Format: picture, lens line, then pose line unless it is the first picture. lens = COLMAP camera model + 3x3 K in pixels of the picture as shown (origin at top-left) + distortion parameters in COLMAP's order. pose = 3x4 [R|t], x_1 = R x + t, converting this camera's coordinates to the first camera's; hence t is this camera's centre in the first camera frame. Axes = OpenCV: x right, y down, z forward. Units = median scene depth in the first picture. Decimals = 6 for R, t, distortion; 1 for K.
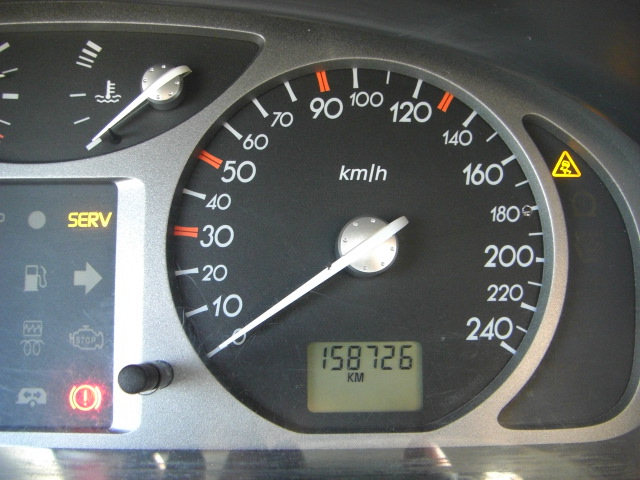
lens RADIAL K [[710.0, 0, 319.6], [0, 710.0, 242.1], [0, 0, 1]] dist [-0.148389, 0.000000]
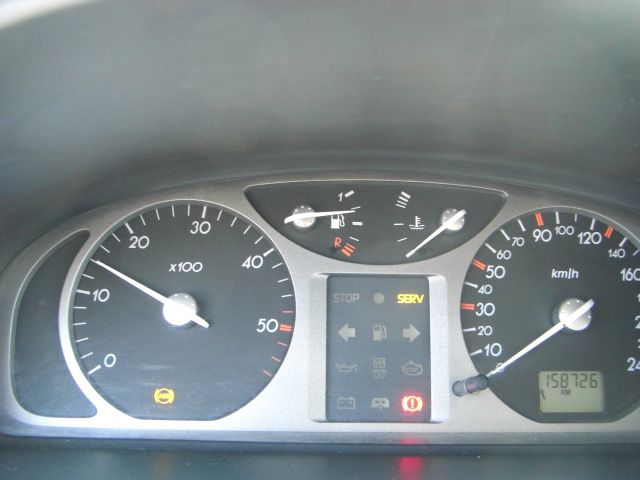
lens RADIAL K [[710.0, 0, 321.9], [0, 710.0, 240.8], [0, 0, 1]] dist [-0.148389, 0.000000]
pose [[0.999419, 0.014412, -0.030887, -0.493518], [-0.017983, 0.992772, -0.118659, 0.036226], [0.028954, 0.119146, 0.992455, -0.729681]]
